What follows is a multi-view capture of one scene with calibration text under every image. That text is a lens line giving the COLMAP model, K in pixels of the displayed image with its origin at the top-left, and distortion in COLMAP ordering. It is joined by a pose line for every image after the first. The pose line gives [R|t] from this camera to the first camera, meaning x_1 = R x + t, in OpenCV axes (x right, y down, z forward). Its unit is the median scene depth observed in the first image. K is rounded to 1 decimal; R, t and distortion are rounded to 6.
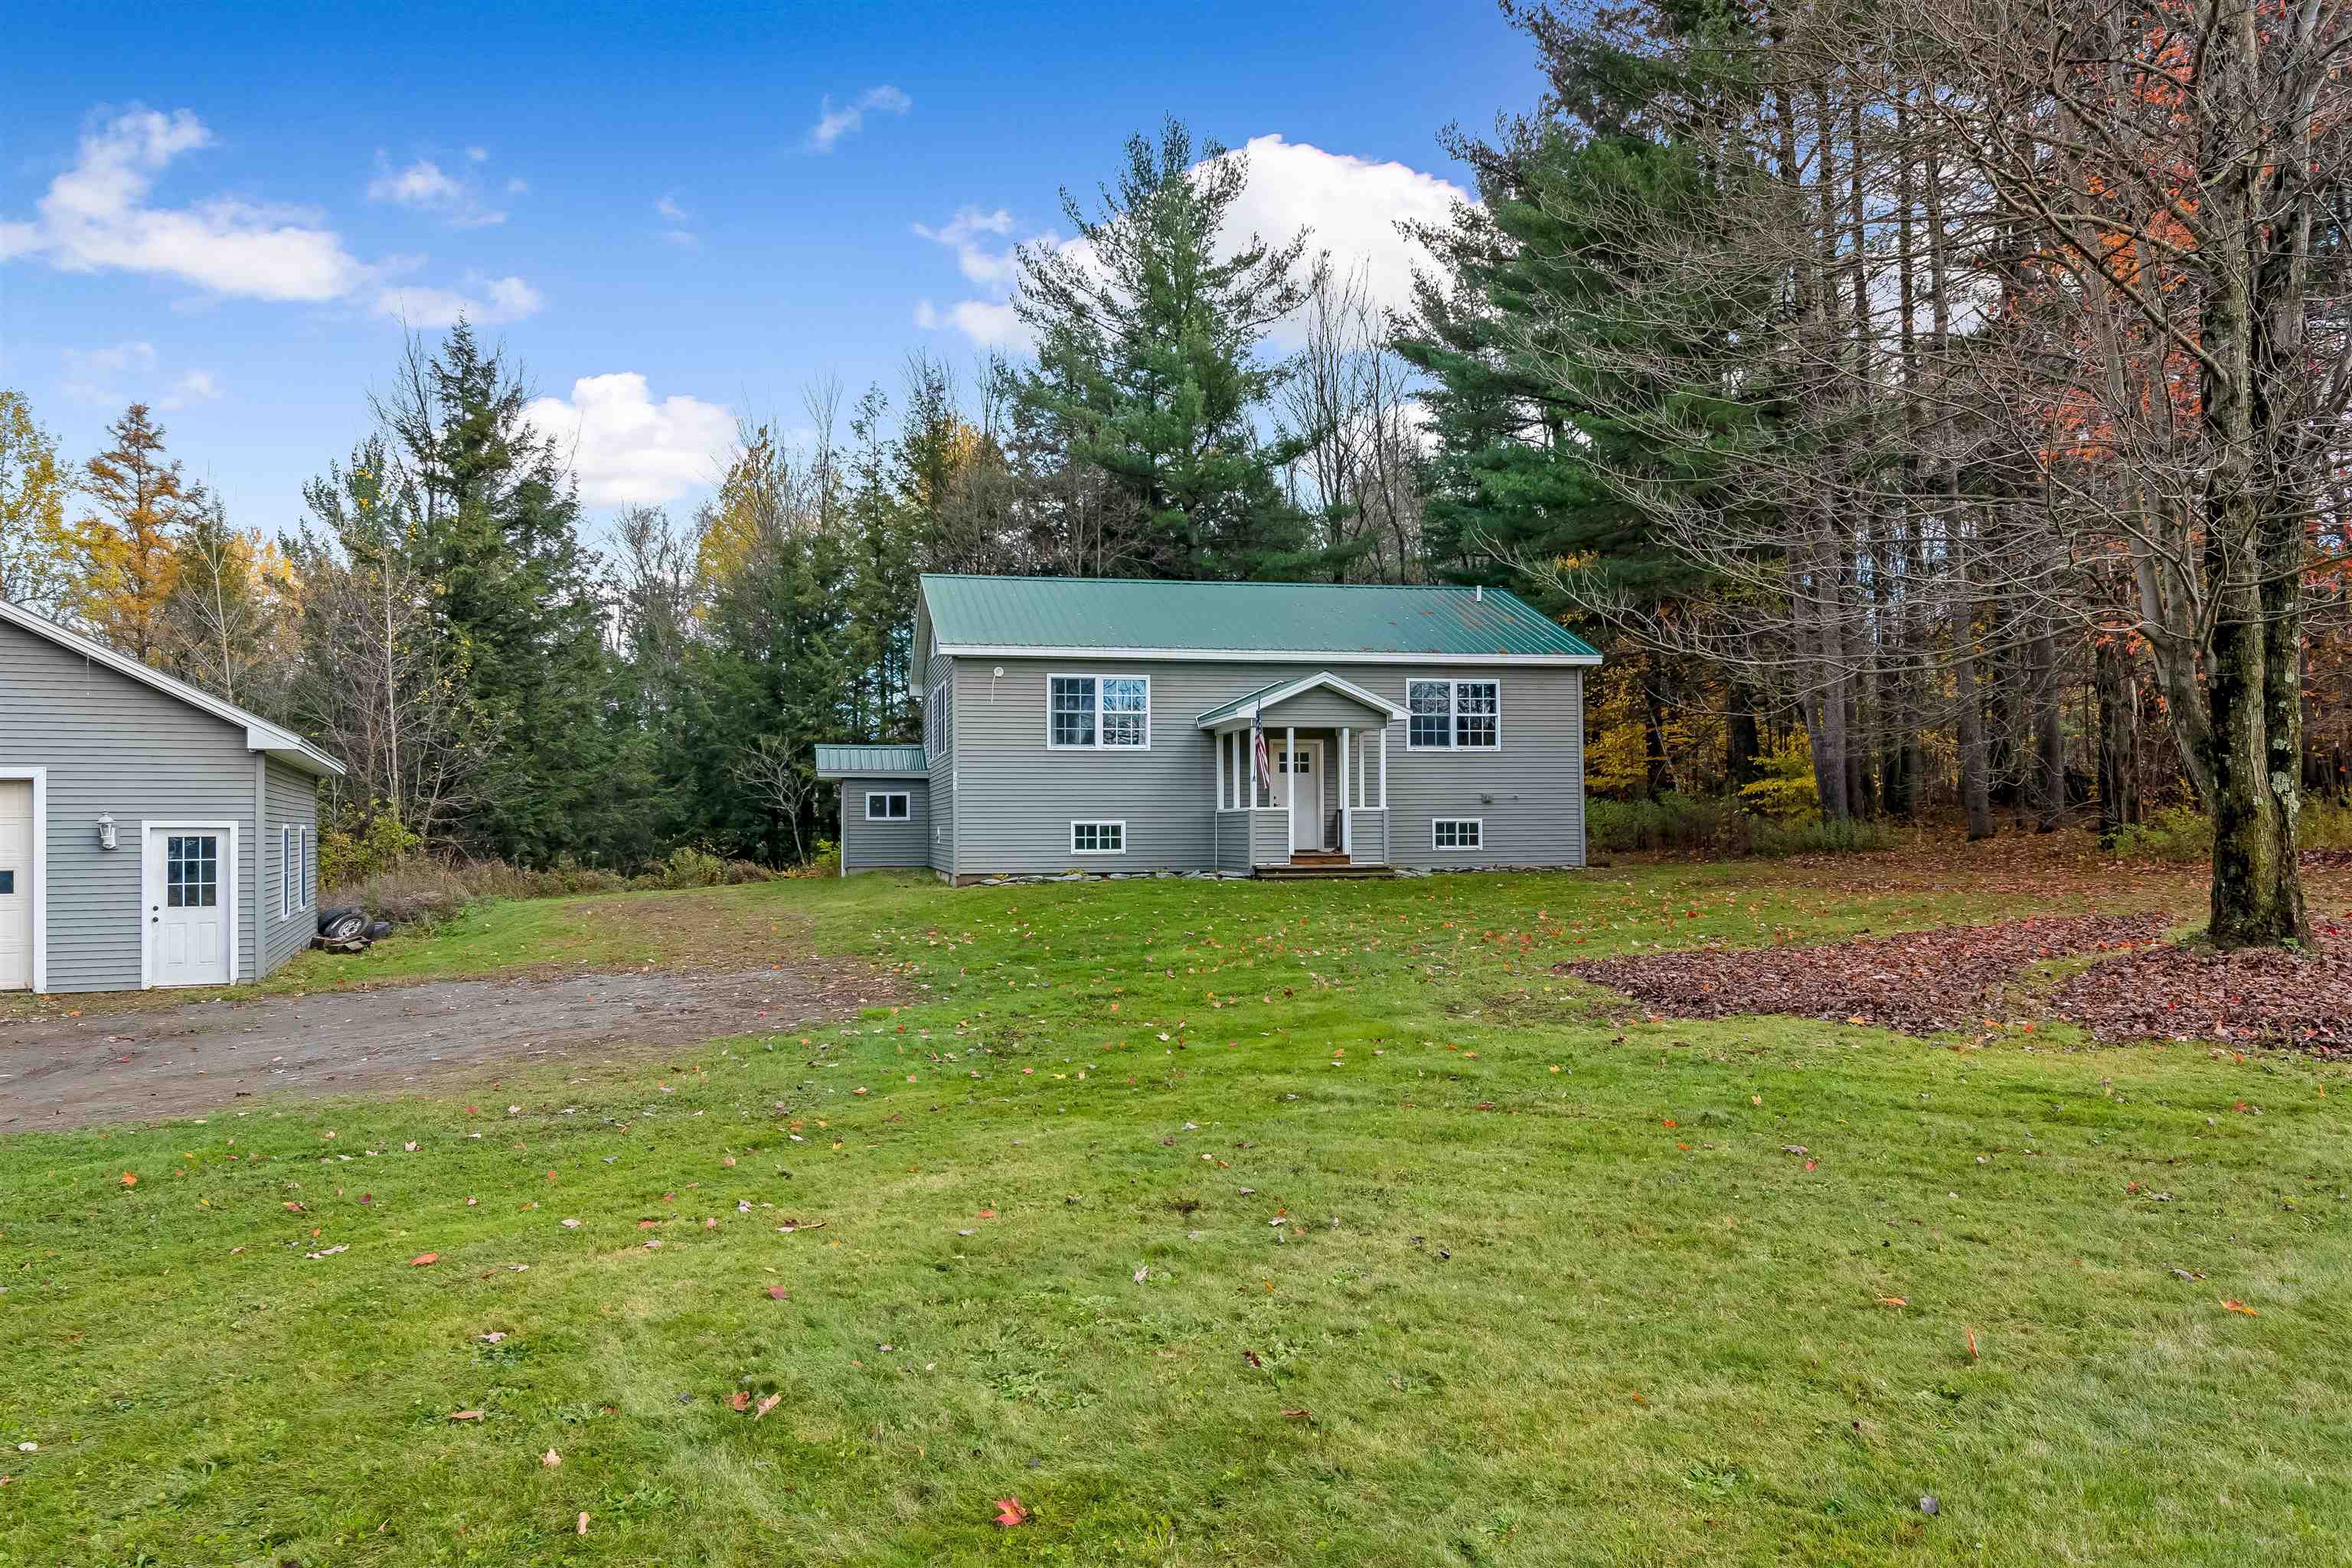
lens RADIAL K [[1647.7, 0, 1182.7], [0, 1647.7, 804.6], [0, 0, 1]] dist [0.023590, -0.027806]
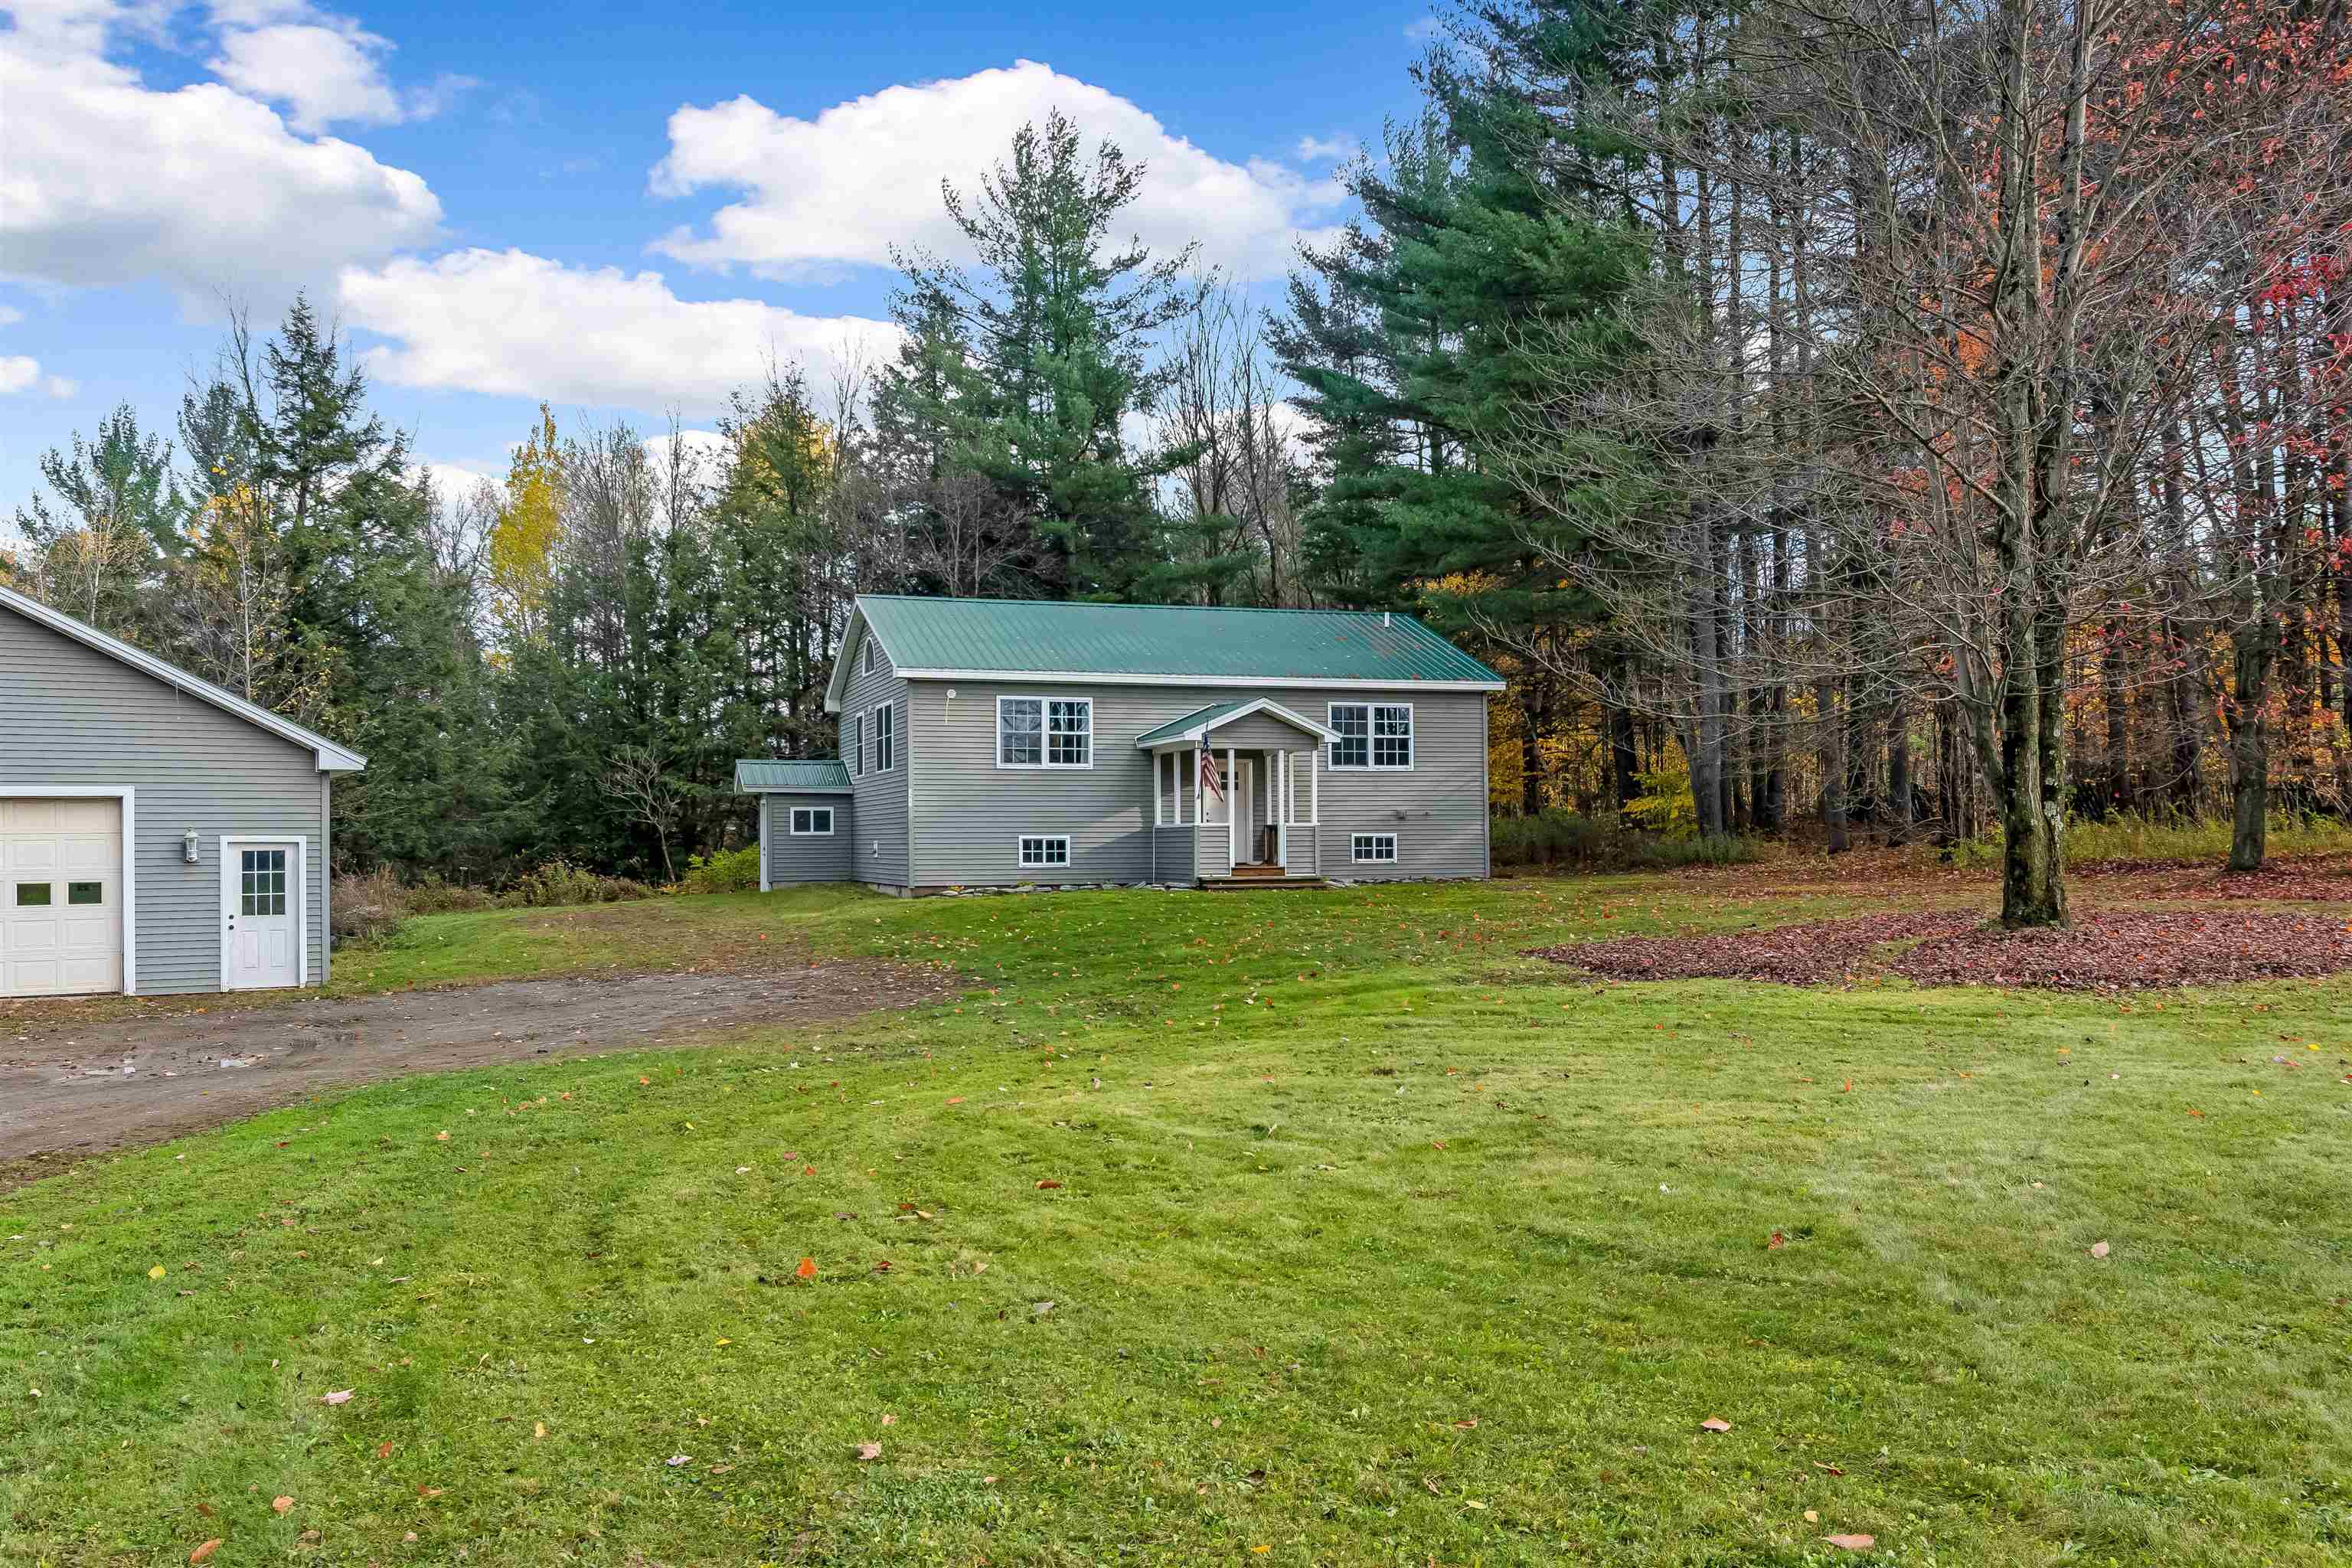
lens RADIAL K [[1786.4, 0, 1208.9], [0, 1786.4, 846.5], [0, 0, 1]] dist [0.011847, -0.014187]
pose [[0.993688, -0.000684, 0.112181, -0.115278], [-0.001167, 0.999864, 0.016433, -0.003248], [-0.112177, -0.016460, 0.993552, -0.230864]]
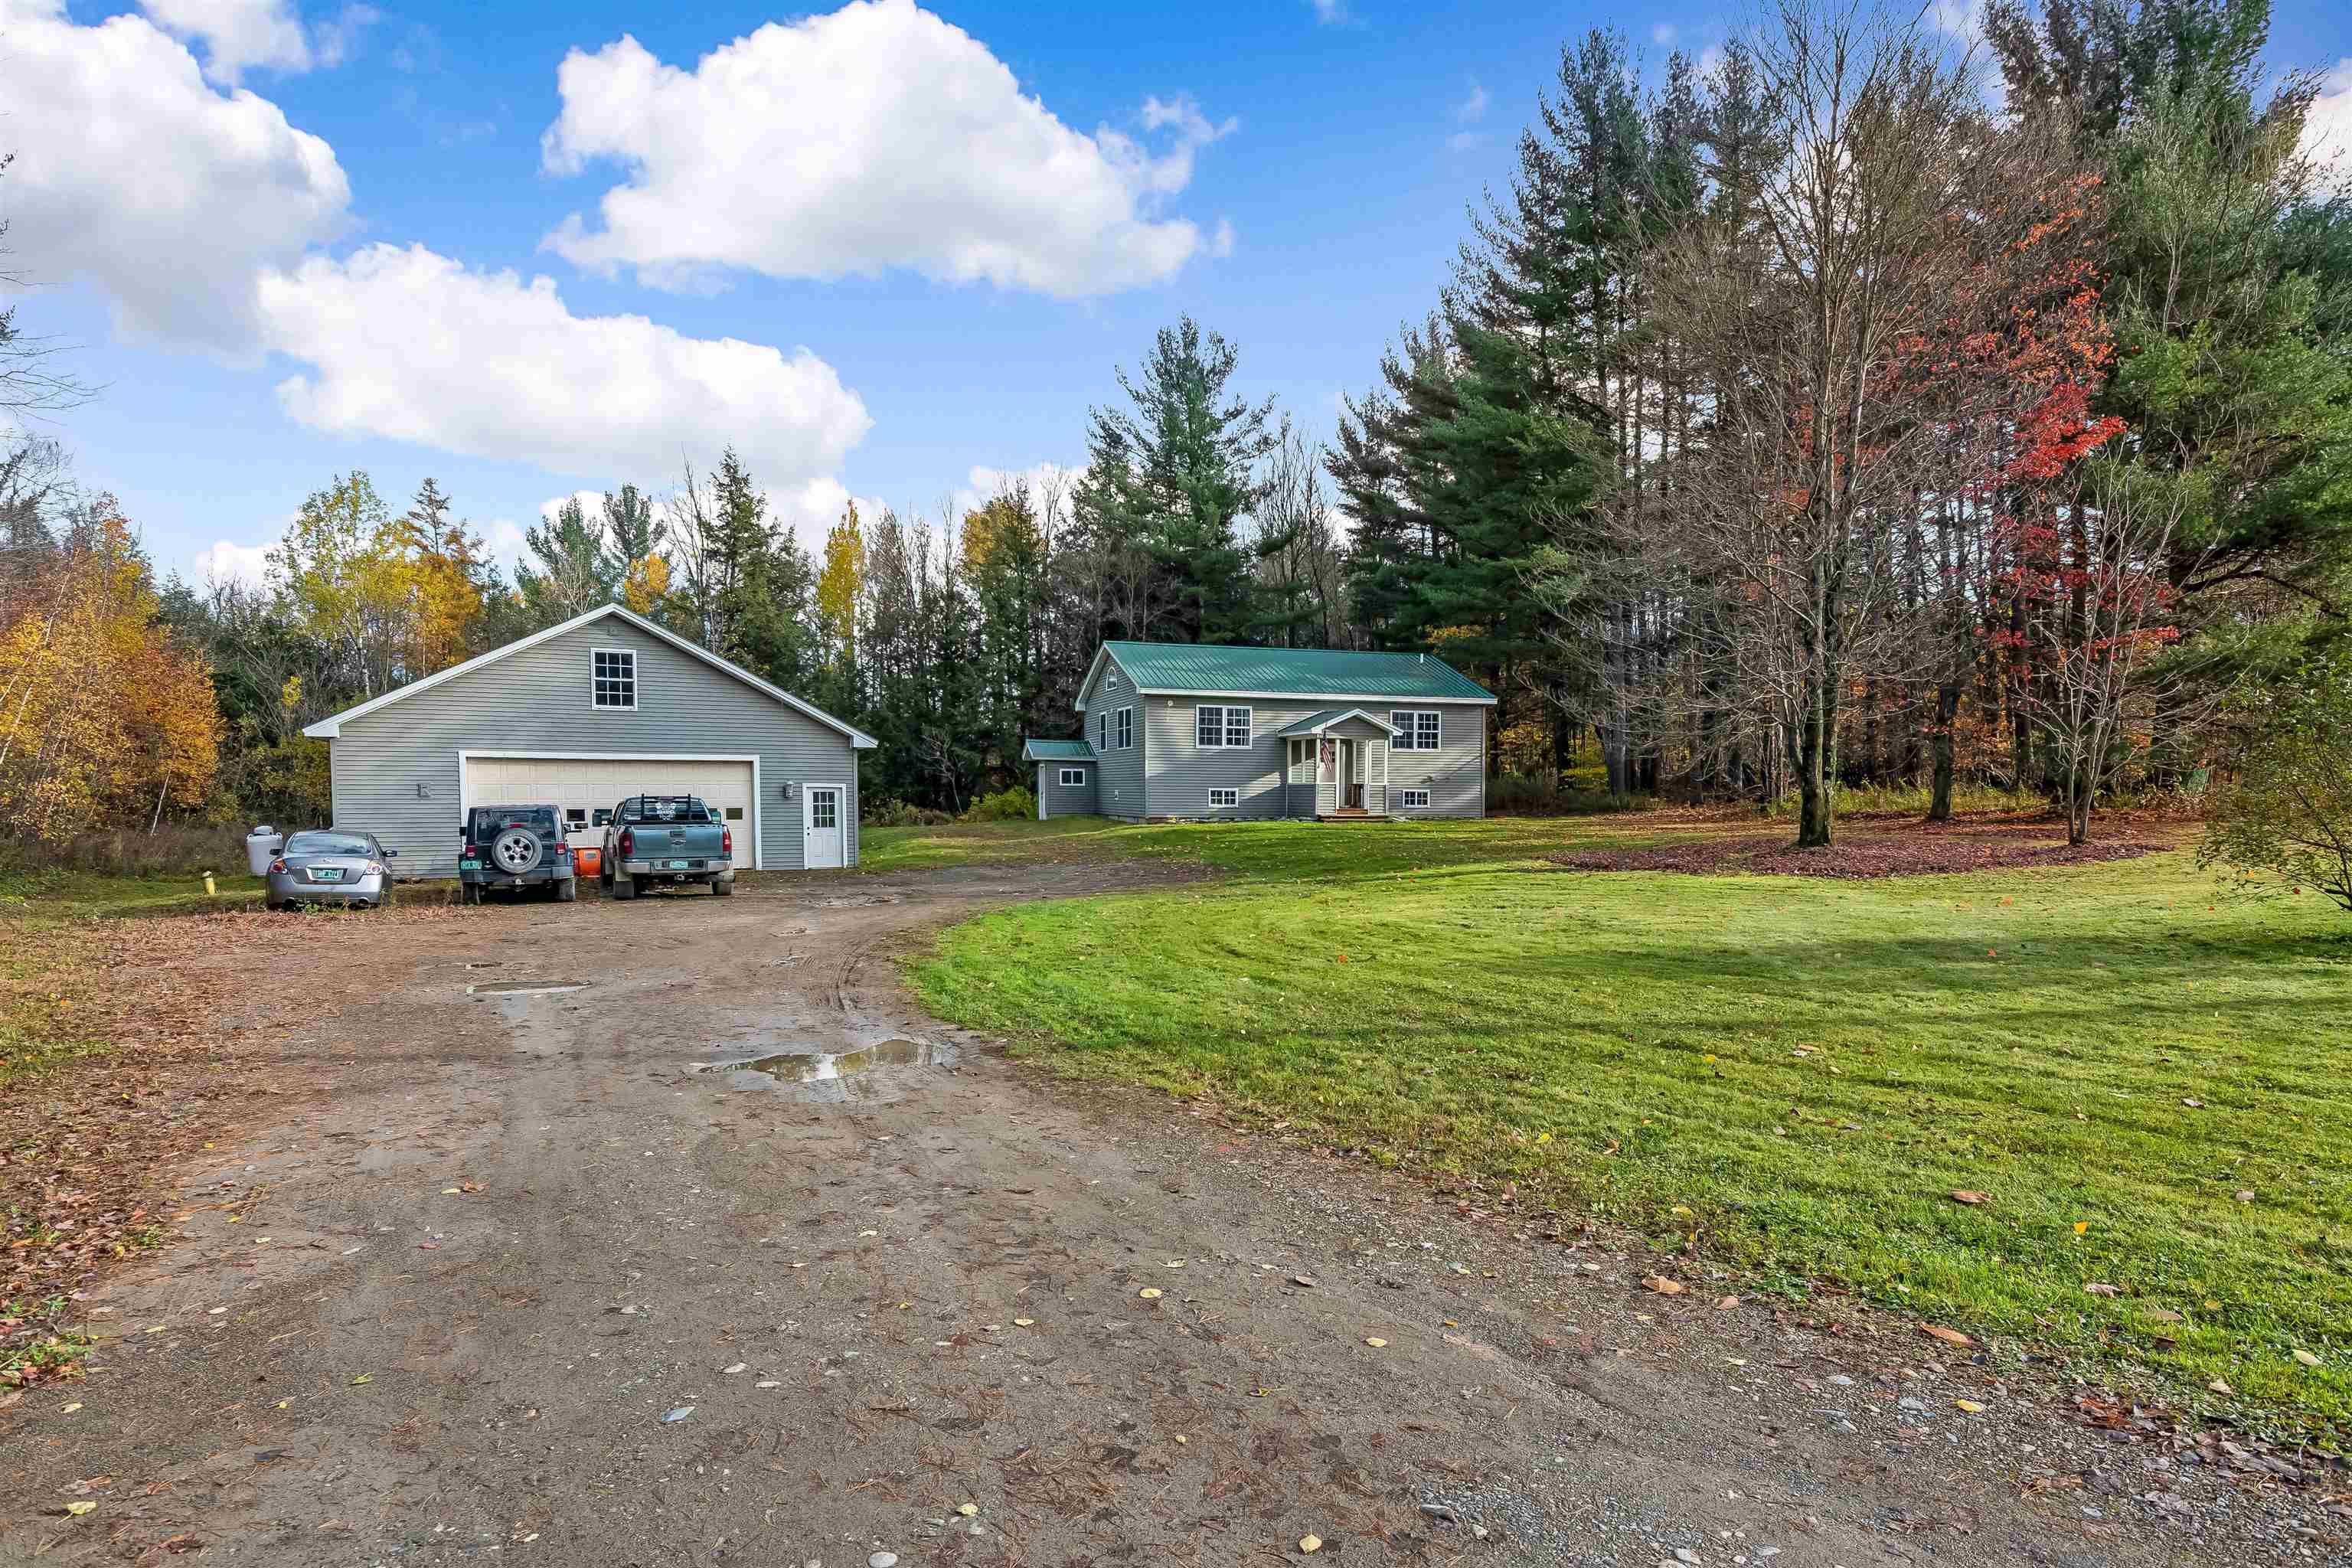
lens RADIAL K [[1195.2, 0, 1221.0], [0, 1195.2, 859.1], [0, 0, 1]] dist [0.002291, -0.007851]
pose [[0.996484, 0.009202, 0.083272, -0.246897], [-0.015114, 0.997387, 0.070647, -0.007974], [-0.082404, -0.071657, 0.994020, -0.446136]]
